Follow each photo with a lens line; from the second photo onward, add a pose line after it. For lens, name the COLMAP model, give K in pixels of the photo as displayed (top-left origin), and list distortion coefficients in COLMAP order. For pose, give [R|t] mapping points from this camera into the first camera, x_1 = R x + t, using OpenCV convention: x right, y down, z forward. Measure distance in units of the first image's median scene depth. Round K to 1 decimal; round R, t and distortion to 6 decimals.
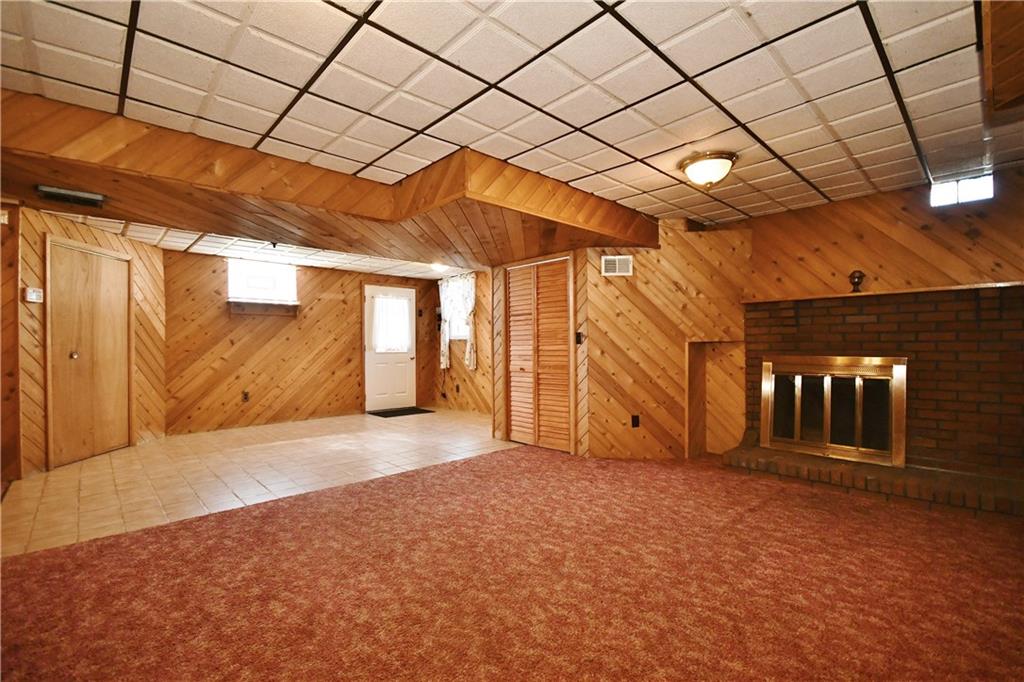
lens RADIAL K [[453.2, 0, 507.4], [0, 453.2, 347.3], [0, 0, 1]] dist [-0.000383, -0.000136]
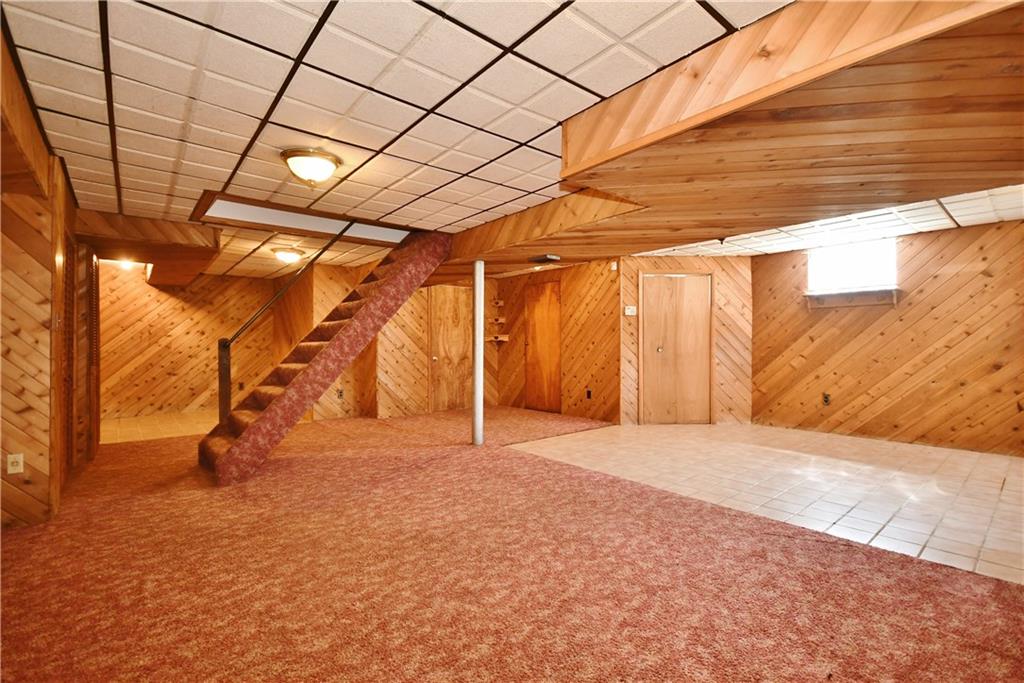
lens RADIAL K [[453.2, 0, 507.4], [0, 453.2, 347.8], [0, 0, 1]] dist [-0.000383, -0.000136]
pose [[-0.056125, 0.014419, -0.998320, 0.398429], [-0.000777, 0.999895, 0.014485, -0.006669], [0.998423, 0.001589, -0.056108, 0.471738]]
